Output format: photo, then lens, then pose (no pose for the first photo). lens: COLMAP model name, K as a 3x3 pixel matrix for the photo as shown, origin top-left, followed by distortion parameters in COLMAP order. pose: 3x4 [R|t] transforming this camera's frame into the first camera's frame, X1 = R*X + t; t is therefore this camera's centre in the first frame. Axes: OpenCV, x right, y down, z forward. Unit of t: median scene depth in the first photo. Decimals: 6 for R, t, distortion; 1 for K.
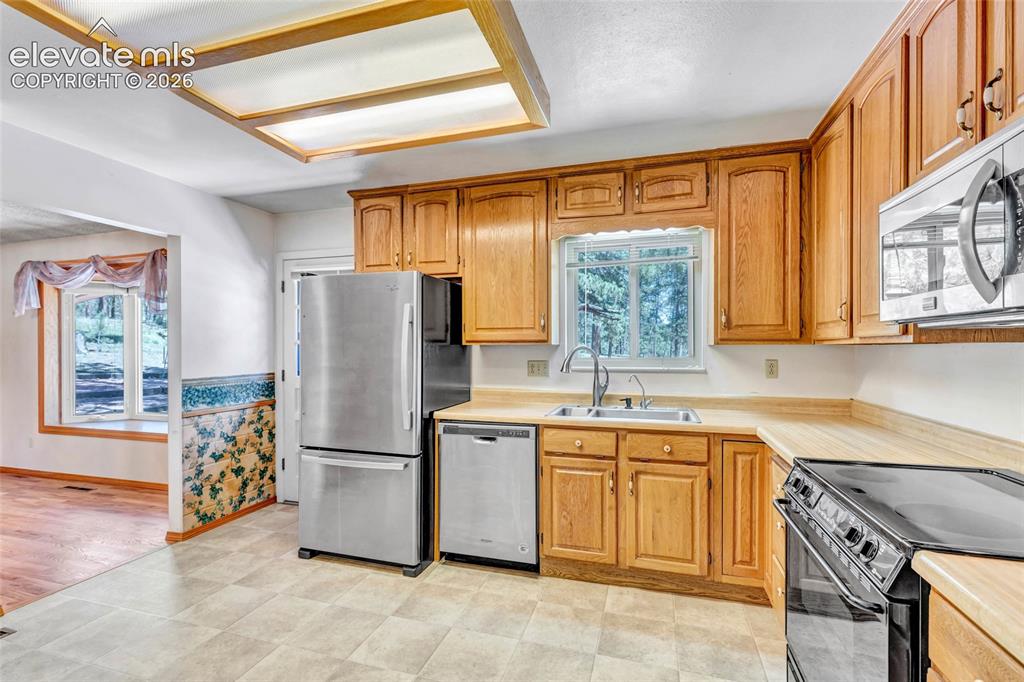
lens RADIAL K [[466.0, 0, 514.0], [0, 466.0, 347.7], [0, 0, 1]] dist [0.008550, -0.001461]
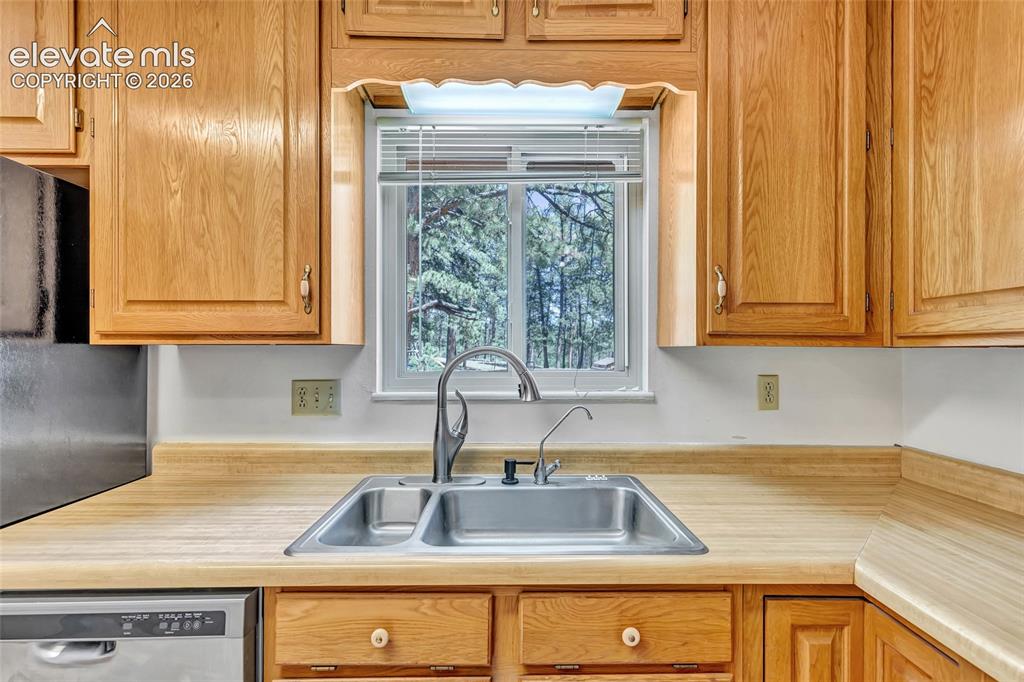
lens RADIAL K [[466.0, 0, 514.0], [0, 466.0, 347.7], [0, 0, 1]] dist [0.008550, -0.001461]
pose [[0.953029, 0.004471, 0.302846, 0.122874], [-0.002077, 0.999964, -0.008227, -0.000636], [-0.302872, 0.007211, 0.953004, 0.628478]]
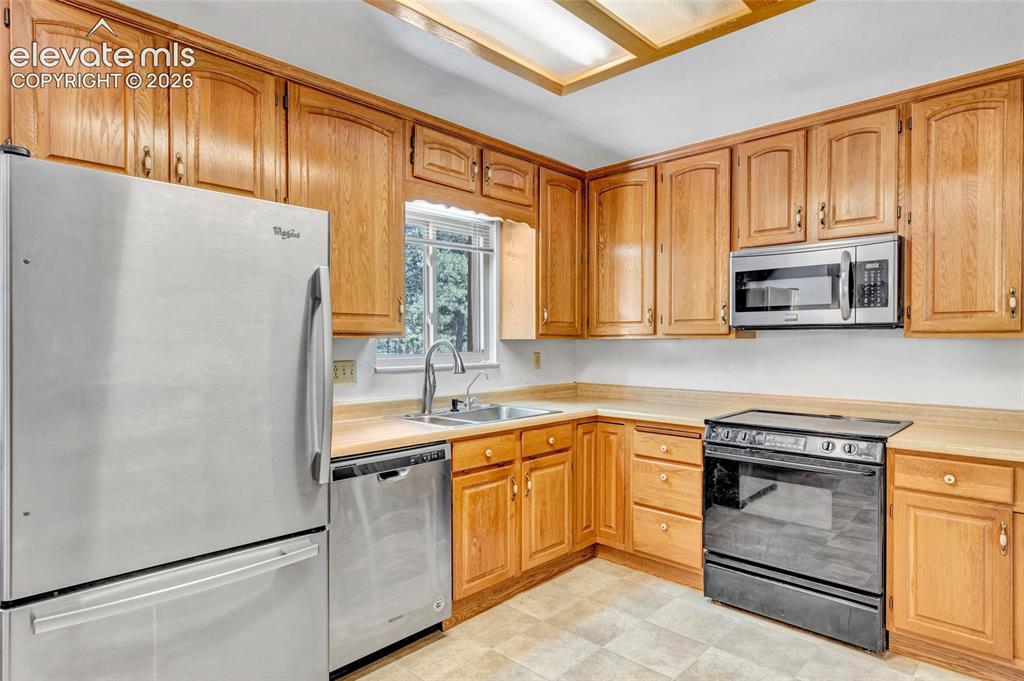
lens RADIAL K [[568.8, 0, 514.0], [0, 568.8, 347.2], [0, 0, 1]] dist [0.001872, 0.000993]
pose [[0.451536, -0.008885, 0.892209, -0.752077], [0.002558, 0.999959, 0.008663, 0.000480], [-0.892249, -0.001629, 0.451540, 0.467672]]
